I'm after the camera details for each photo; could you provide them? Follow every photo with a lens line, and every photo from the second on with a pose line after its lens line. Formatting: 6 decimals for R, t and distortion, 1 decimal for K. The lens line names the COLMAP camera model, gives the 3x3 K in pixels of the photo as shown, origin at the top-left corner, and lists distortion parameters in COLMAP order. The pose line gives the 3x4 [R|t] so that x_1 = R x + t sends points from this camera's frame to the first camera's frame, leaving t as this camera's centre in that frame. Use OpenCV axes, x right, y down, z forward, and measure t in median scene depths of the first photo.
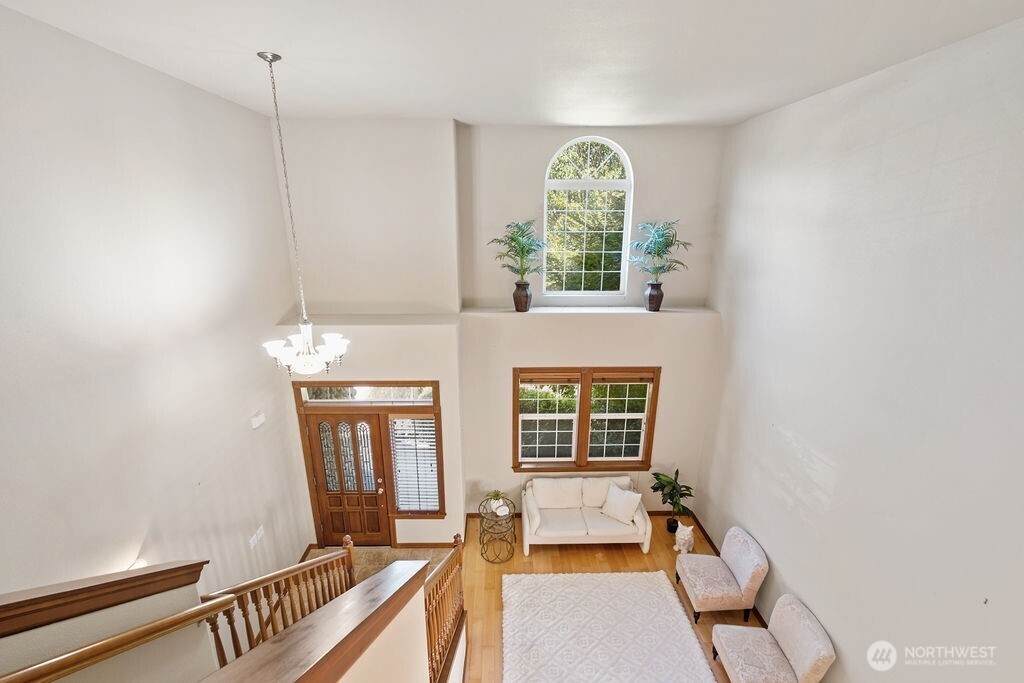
lens RADIAL K [[443.5, 0, 504.1], [0, 443.5, 338.7], [0, 0, 1]] dist [-0.010614, 0.005945]
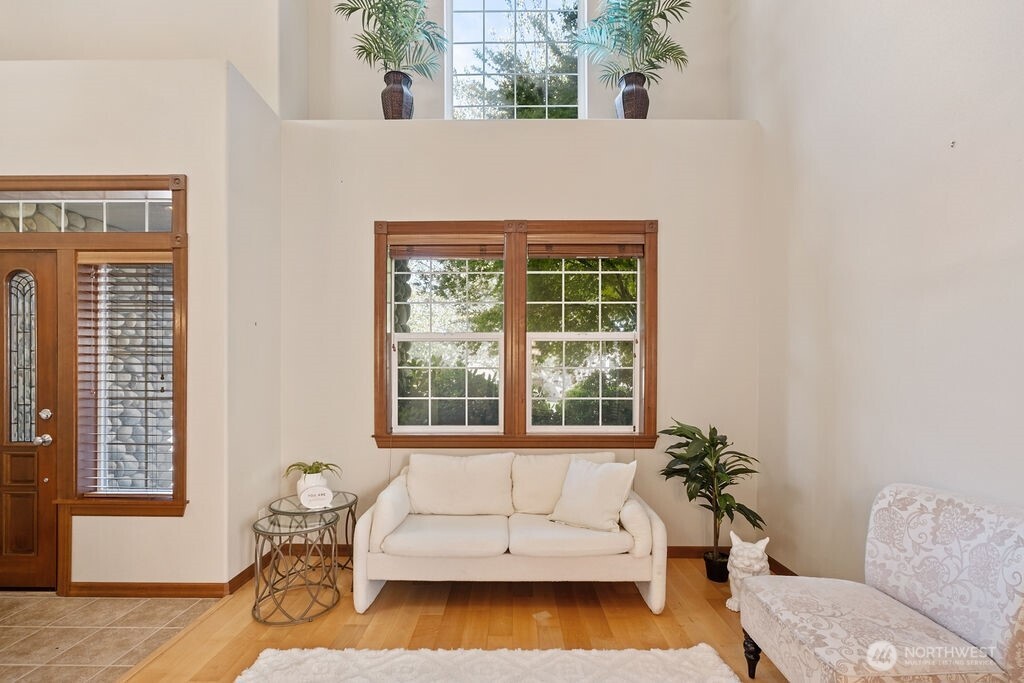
lens RADIAL K [[443.5, 0, 508.0], [0, 443.5, 381.7], [0, 0, 1]] dist [-0.010614, 0.005945]
pose [[0.999652, 0.002654, -0.026234, 0.195287], [-0.009979, 0.959003, -0.283221, 0.401661], [0.024407, 0.283385, 0.958696, 0.557017]]
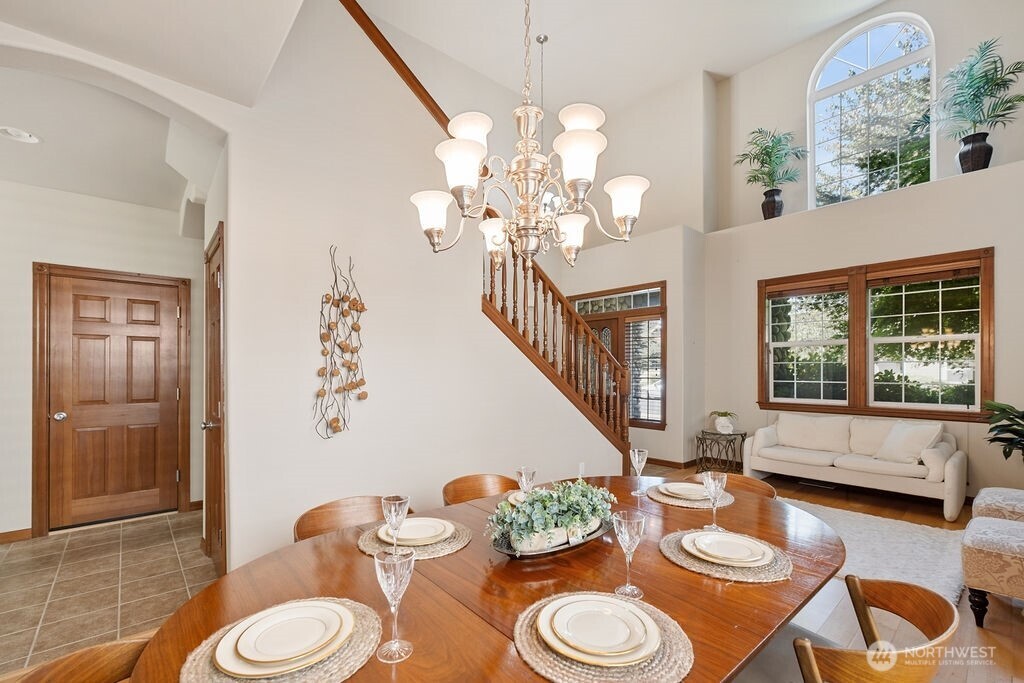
lens RADIAL K [[443.5, 0, 510.4], [0, 443.5, 367.2], [0, 0, 1]] dist [-0.010614, 0.005945]
pose [[0.639918, -0.002203, -0.768440, 0.405281], [-0.219969, 0.957625, -0.185925, 0.533614], [0.736287, 0.288010, 0.612317, 0.101467]]
